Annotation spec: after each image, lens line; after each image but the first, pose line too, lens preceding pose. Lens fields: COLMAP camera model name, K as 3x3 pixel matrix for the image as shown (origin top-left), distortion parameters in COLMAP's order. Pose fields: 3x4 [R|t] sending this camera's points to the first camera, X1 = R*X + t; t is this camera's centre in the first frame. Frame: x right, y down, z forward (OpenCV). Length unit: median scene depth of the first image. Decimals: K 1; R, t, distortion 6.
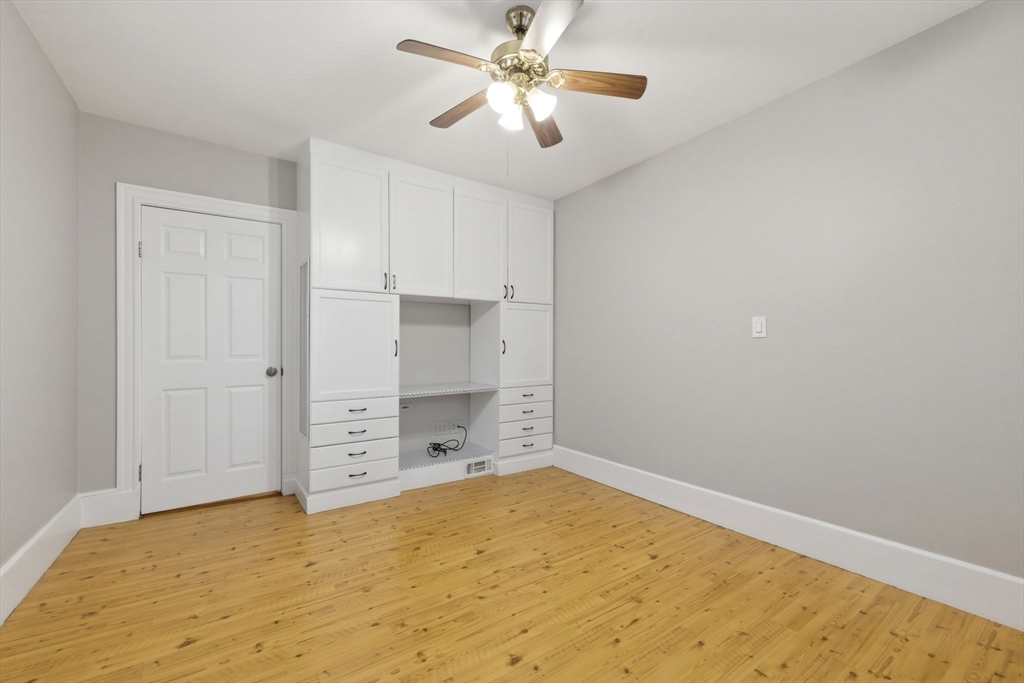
lens RADIAL K [[441.1, 0, 512.0], [0, 441.1, 341.5], [0, 0, 1]] dist [0.003082, 0.000053]
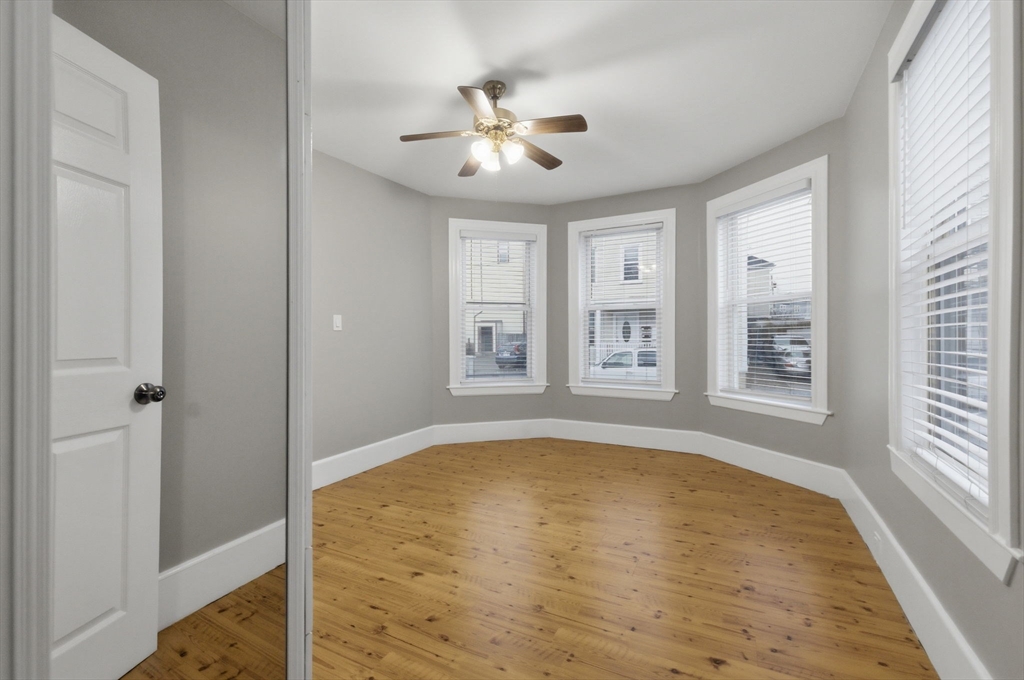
lens RADIAL K [[439.6, 0, 512.0], [0, 439.6, 340.0], [0, 0, 1]] dist [0.012899, 0.000140]
pose [[-0.480110, -0.003446, 0.877201, -0.959679], [-0.003387, 0.999992, 0.002075, 0.016578], [-0.877202, -0.001974, -0.480118, 1.307697]]
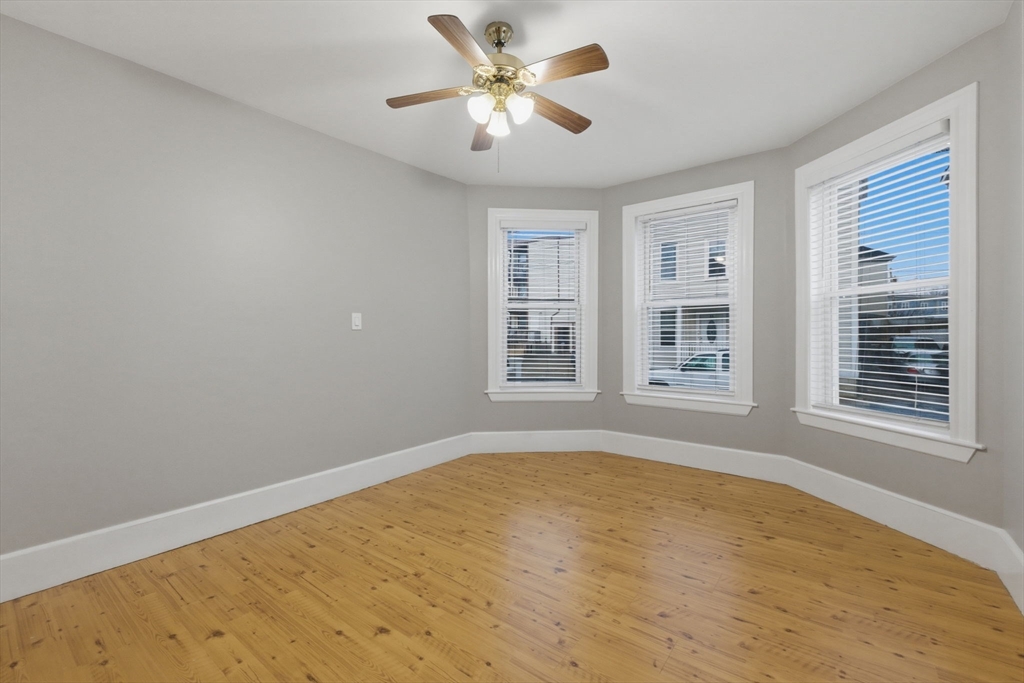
lens RADIAL K [[431.0, 0, 514.7], [0, 431.0, 338.5], [0, 0, 1]] dist [0.007047, -0.000253]
pose [[-0.312170, -0.001518, 0.950025, -0.821564], [-0.007918, 0.999968, -0.001004, 0.014795], [-0.949993, -0.007836, -0.312172, 1.062502]]
